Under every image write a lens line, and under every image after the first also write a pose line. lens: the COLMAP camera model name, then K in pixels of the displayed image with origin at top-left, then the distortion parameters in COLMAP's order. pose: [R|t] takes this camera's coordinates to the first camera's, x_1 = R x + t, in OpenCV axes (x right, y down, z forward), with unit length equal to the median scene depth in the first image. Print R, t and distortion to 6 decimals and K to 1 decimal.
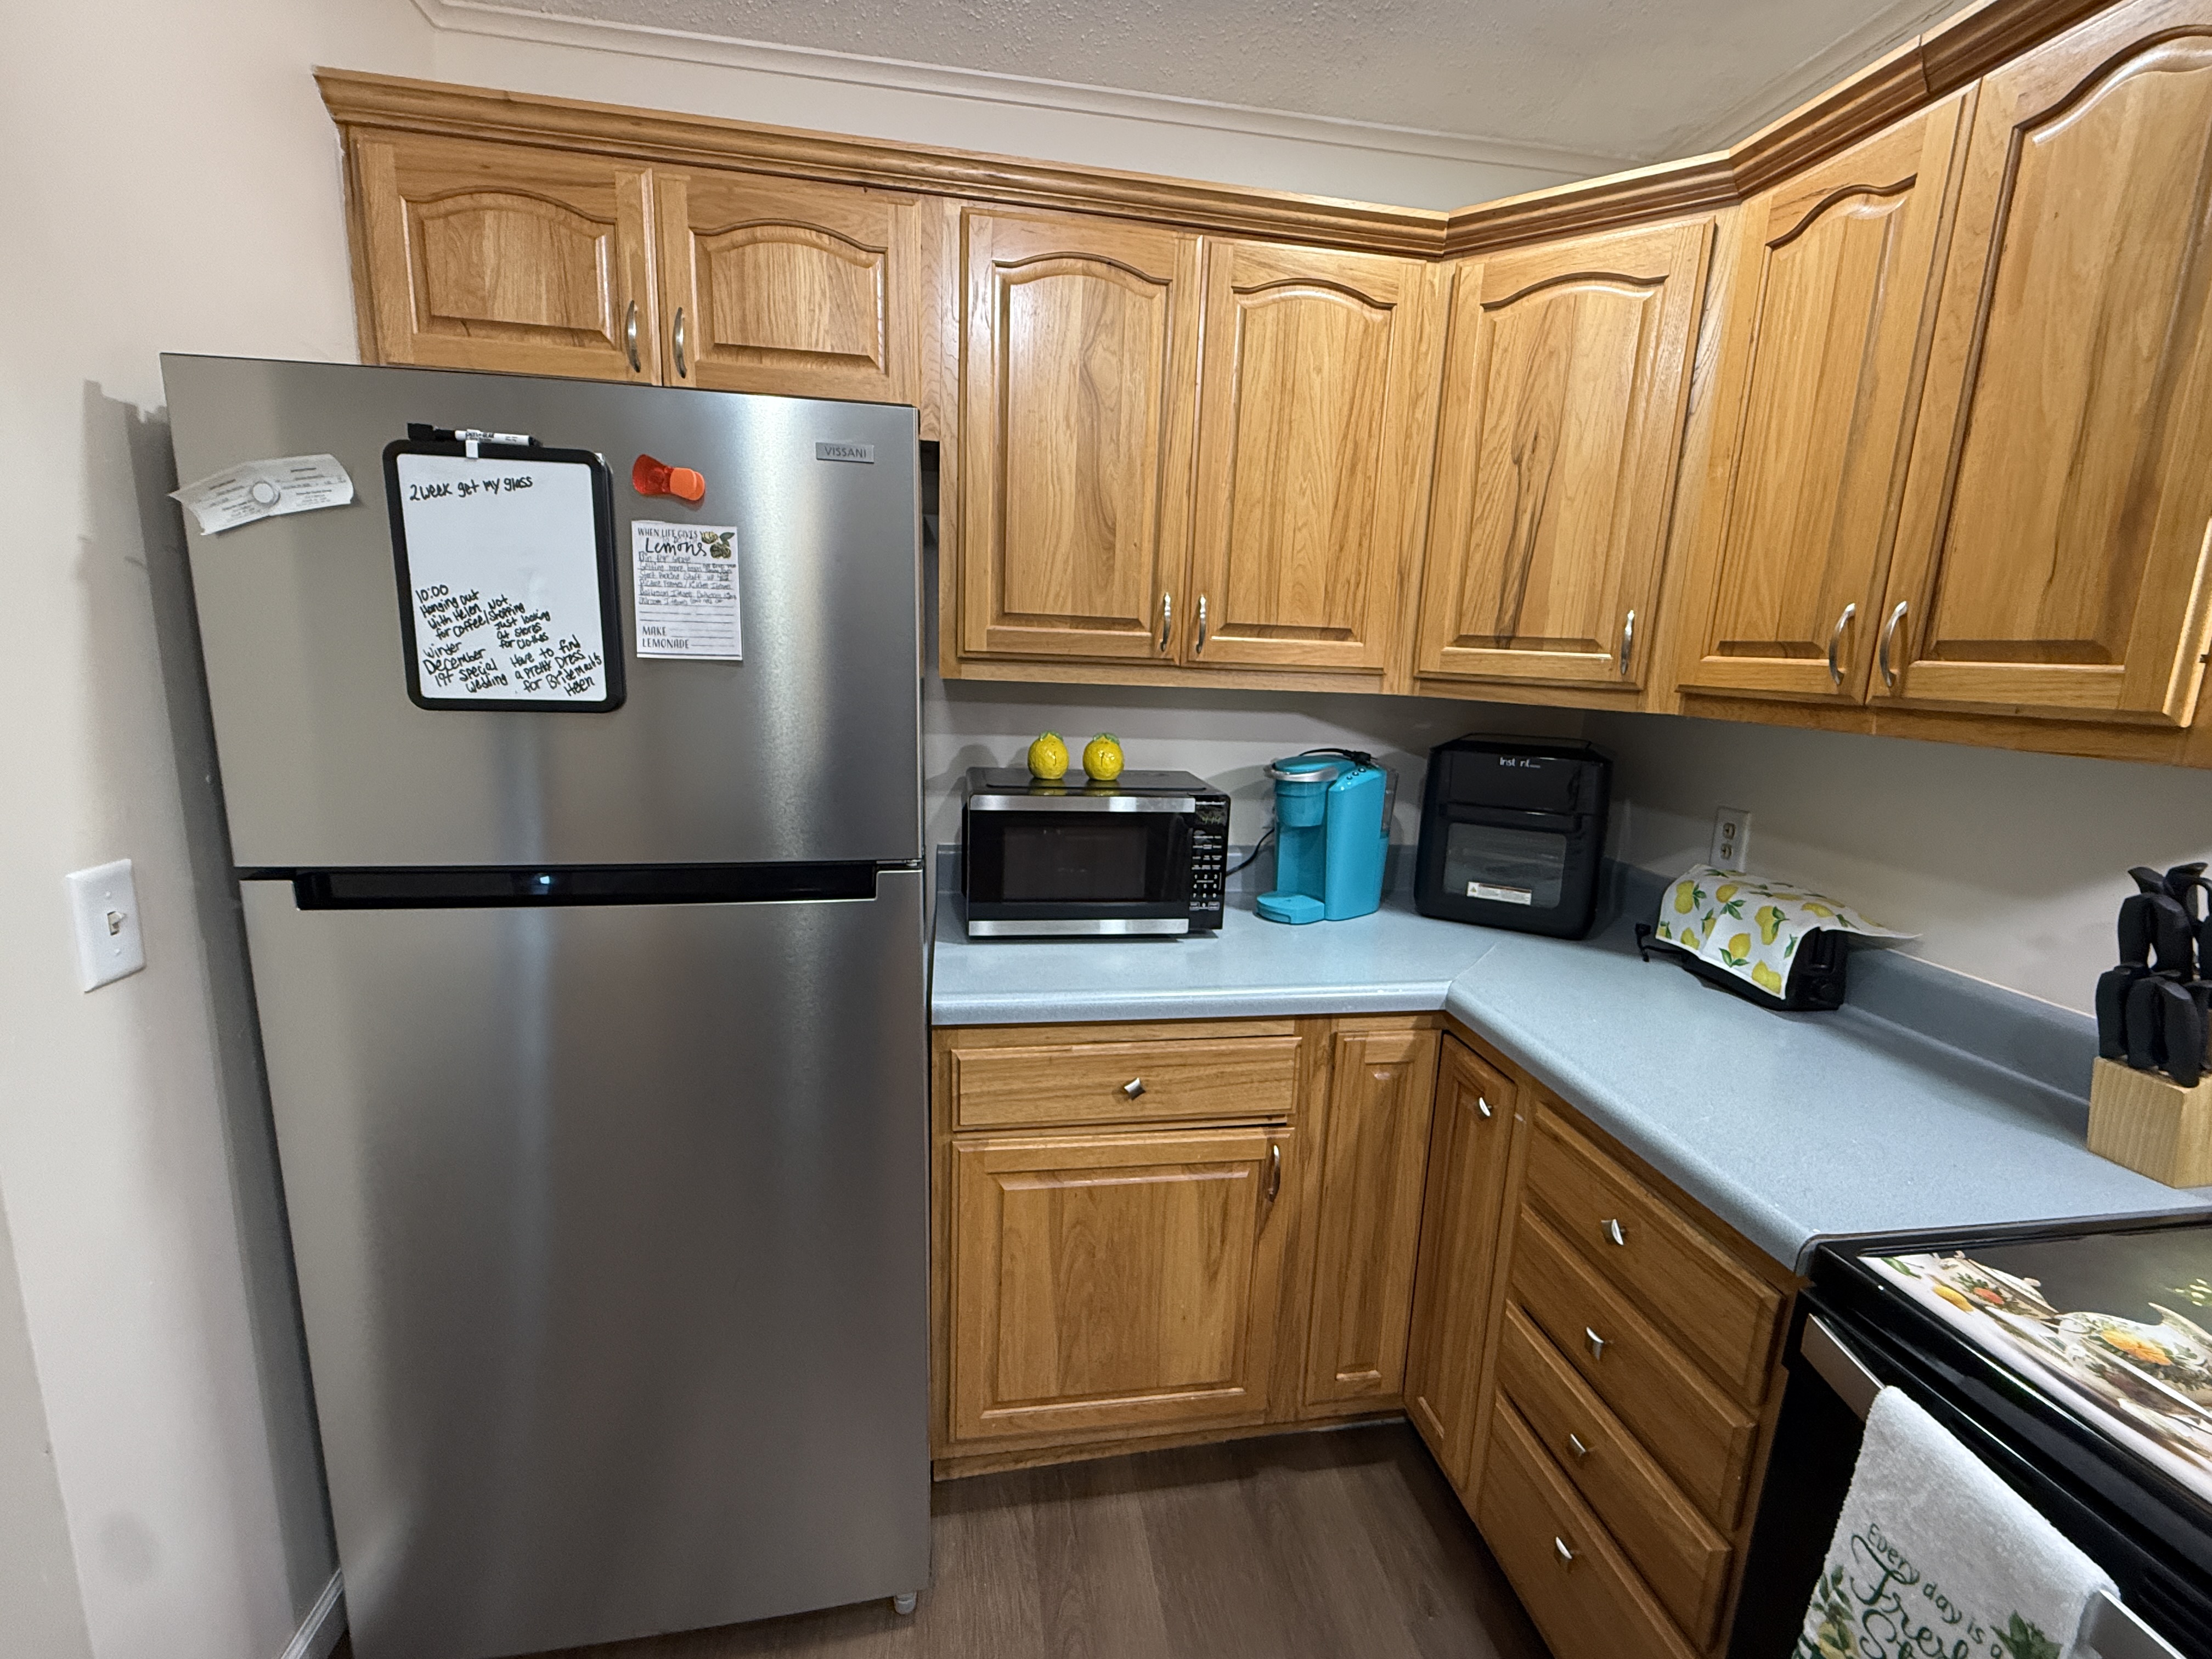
lens RADIAL K [[948.8, 0, 1108.2], [0, 948.8, 830.9], [0, 0, 1]] dist [-0.001169, -0.000354]
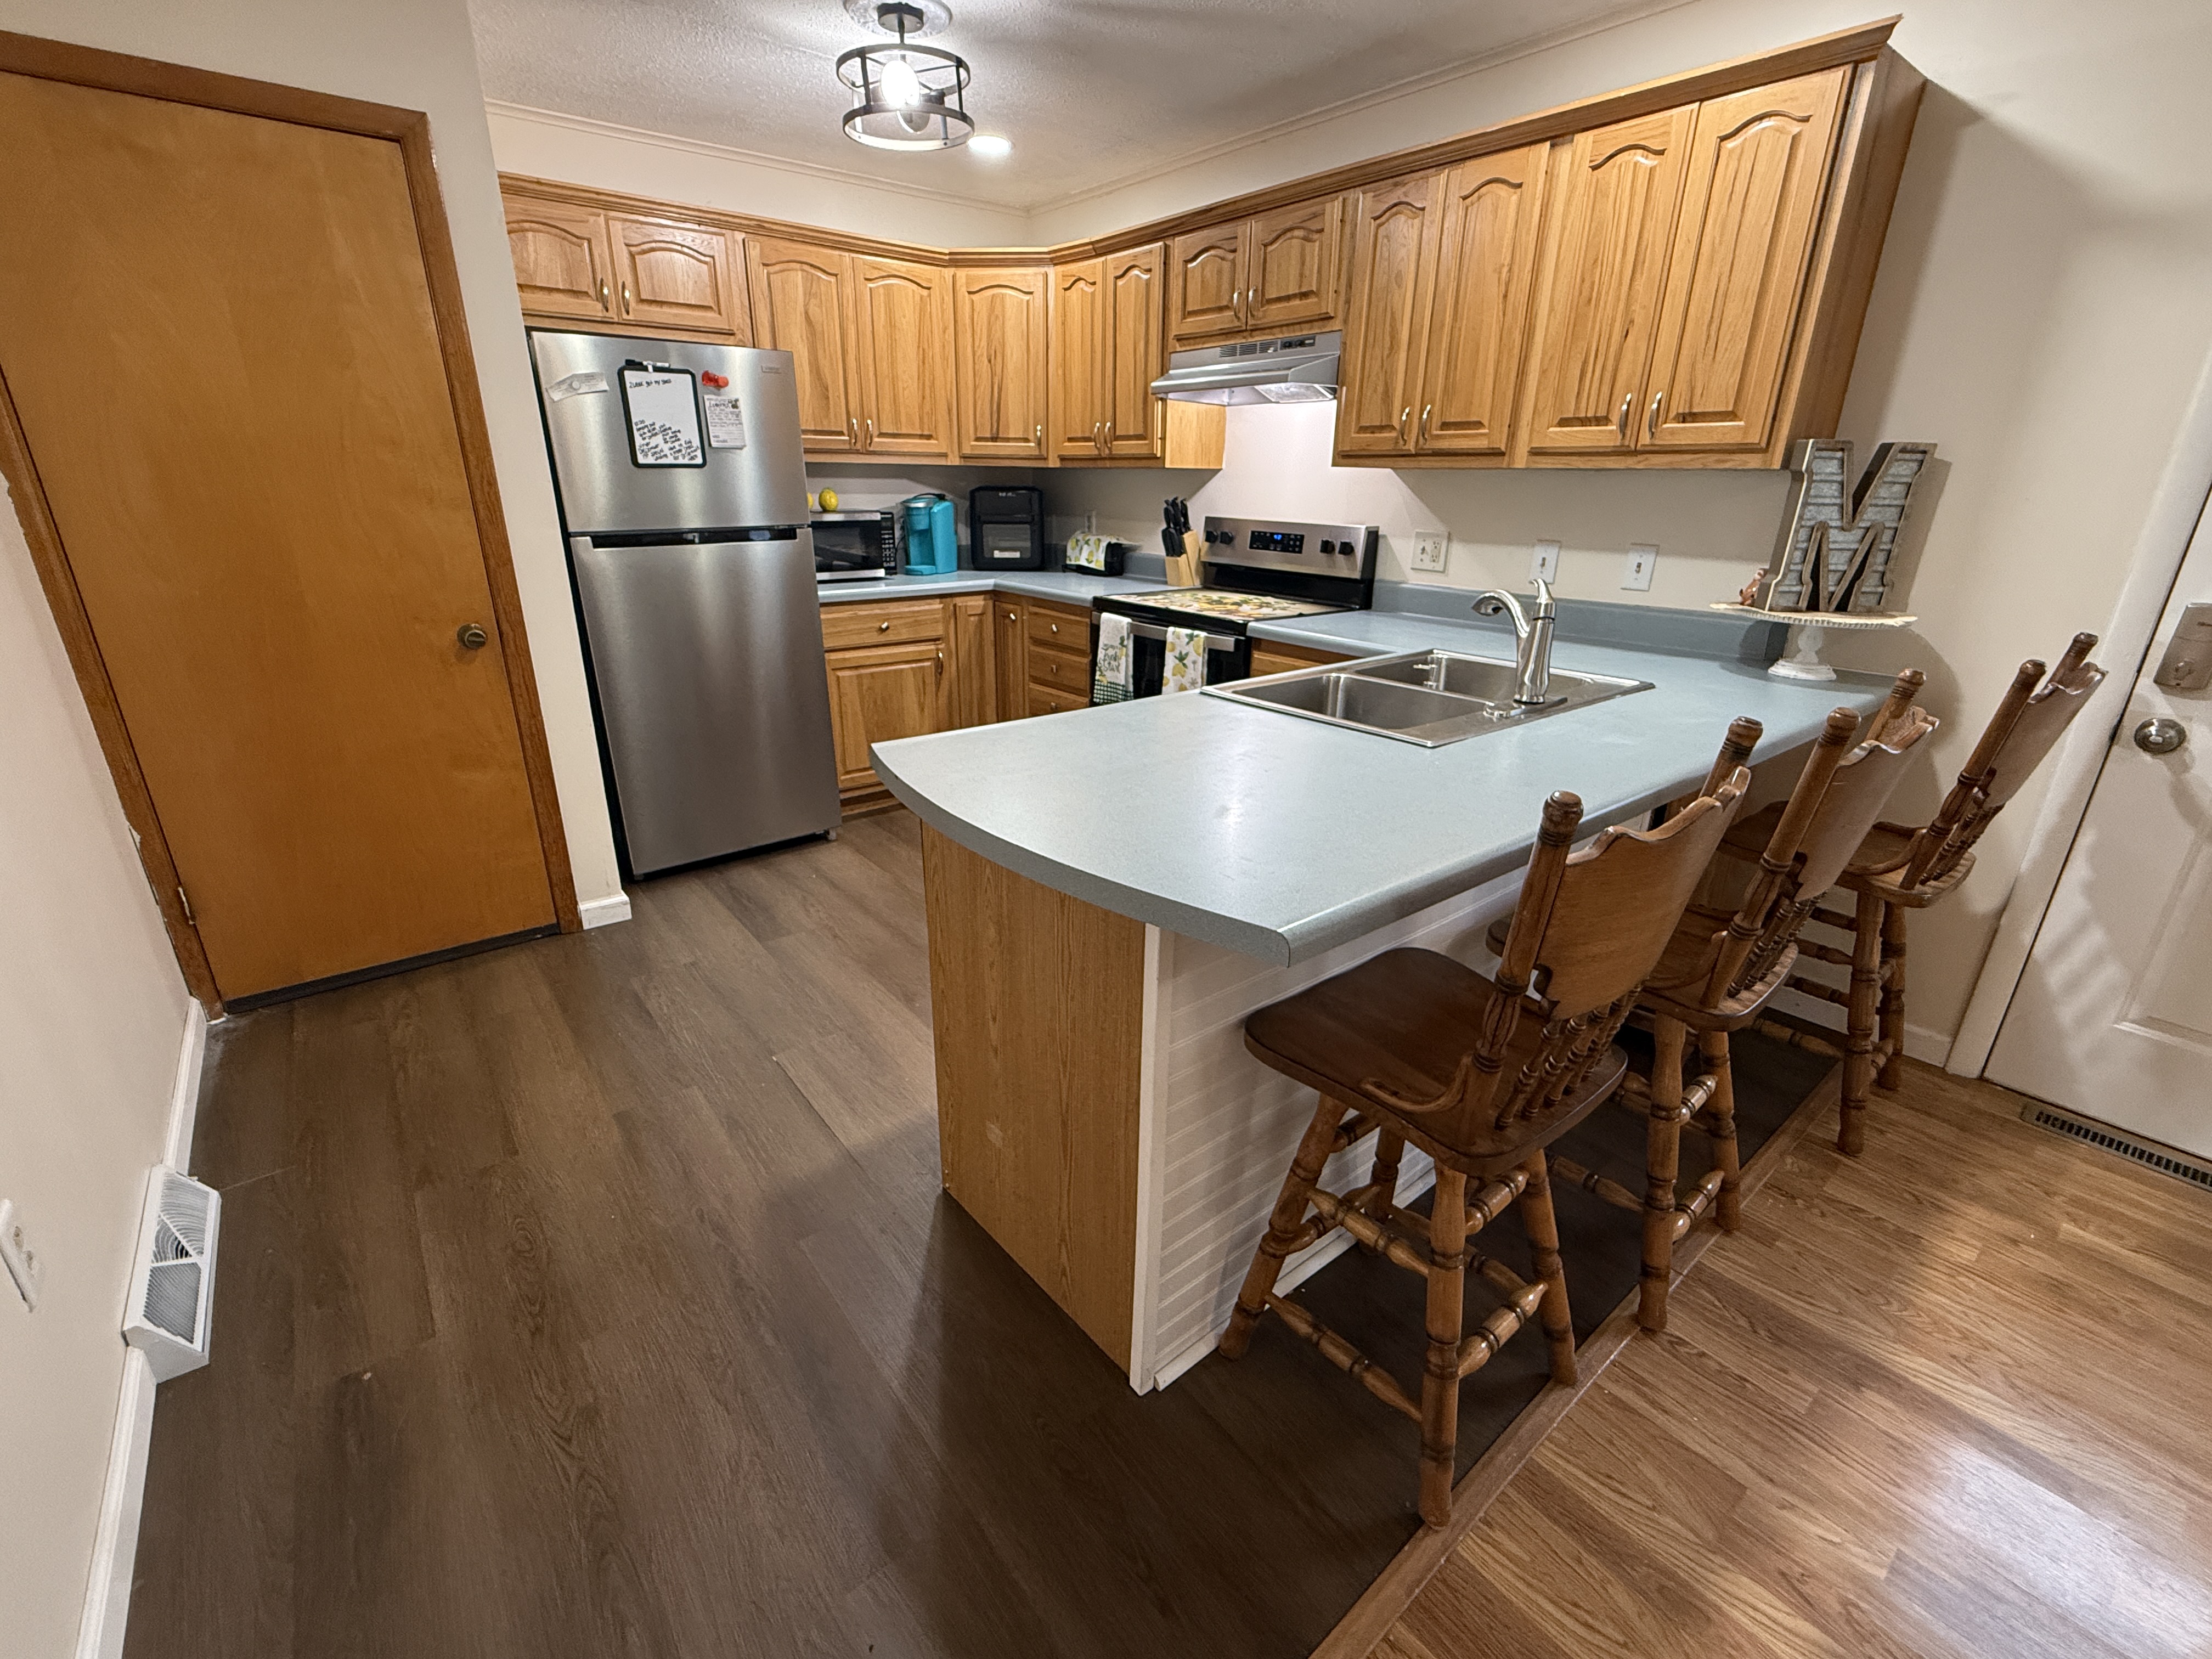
lens RADIAL K [[948.8, 0, 1107.6], [0, 948.8, 827.5], [0, 0, 1]] dist [-0.001169, -0.000354]
pose [[0.869568, -0.198181, 0.452300, -0.670974], [0.115791, 0.972229, 0.203380, 0.327936], [-0.480046, -0.124481, 0.868367, -1.469834]]
